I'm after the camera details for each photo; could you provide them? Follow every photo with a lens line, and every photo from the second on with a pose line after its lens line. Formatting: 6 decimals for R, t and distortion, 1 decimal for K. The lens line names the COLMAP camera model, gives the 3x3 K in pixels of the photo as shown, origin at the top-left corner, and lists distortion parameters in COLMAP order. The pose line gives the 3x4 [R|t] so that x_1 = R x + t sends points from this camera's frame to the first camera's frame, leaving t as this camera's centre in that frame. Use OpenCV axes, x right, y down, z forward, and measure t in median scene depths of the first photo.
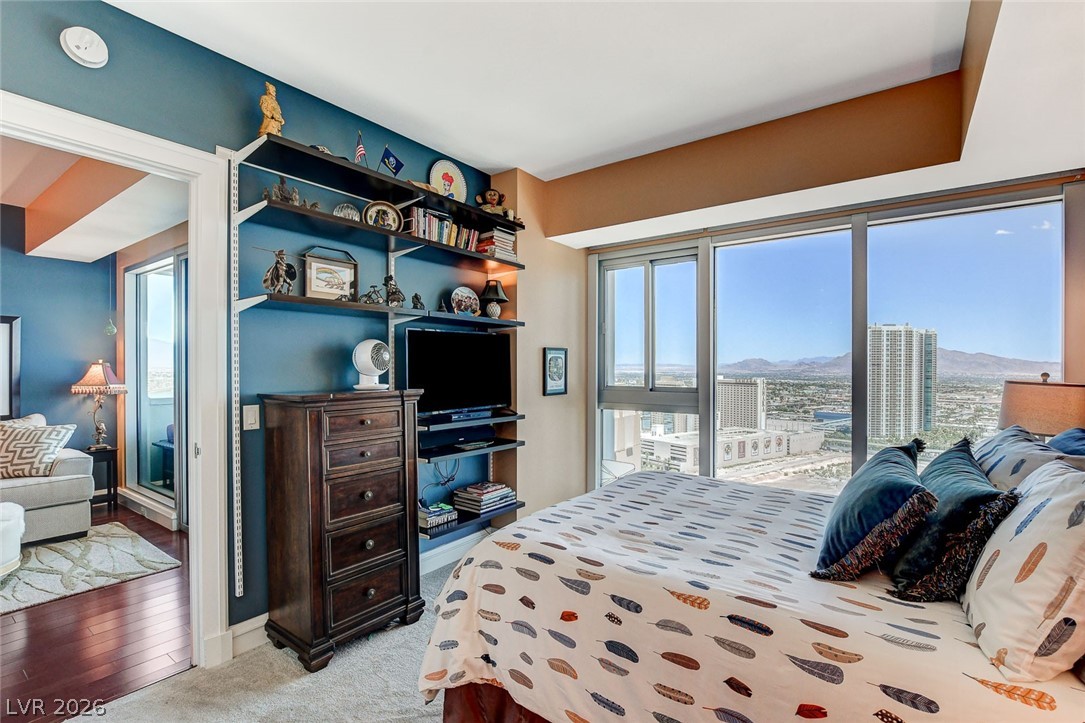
lens RADIAL K [[495.9, 0, 541.1], [0, 495.9, 369.8], [0, 0, 1]] dist [-0.021219, 0.002564]
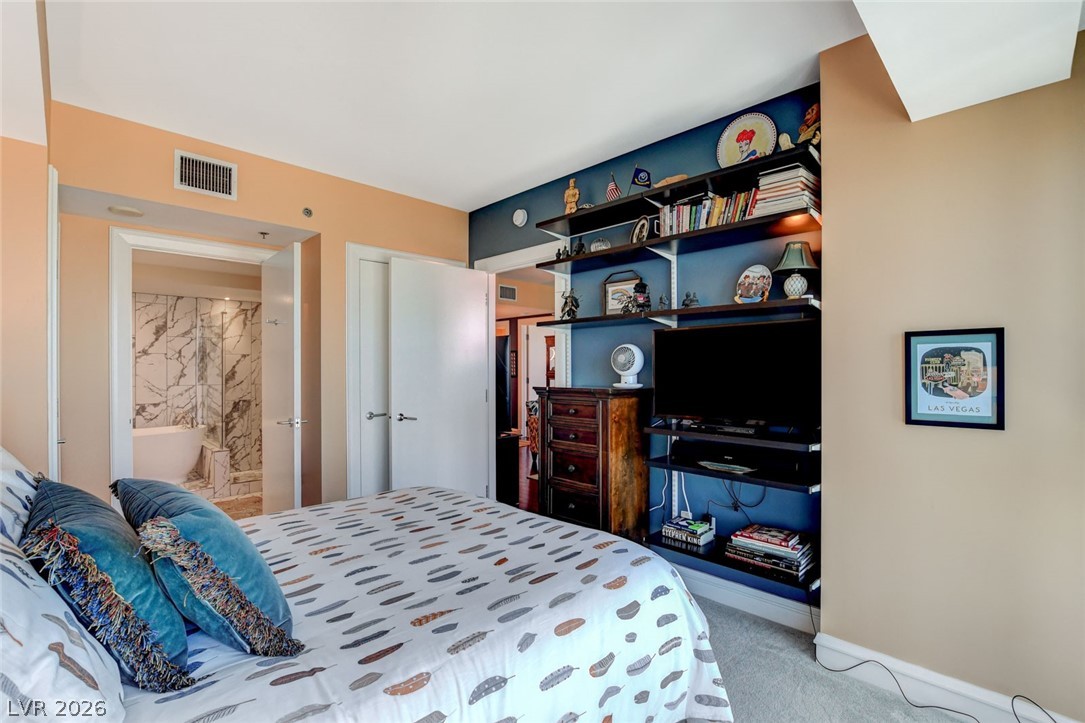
lens RADIAL K [[495.9, 0, 550.3], [0, 495.9, 369.2], [0, 0, 1]] dist [-0.021219, 0.002564]
pose [[-0.135175, 0.005192, -0.990808, 0.979797], [-0.004812, 0.999971, 0.005896, -0.011574], [0.990810, 0.005564, -0.135146, 1.179241]]
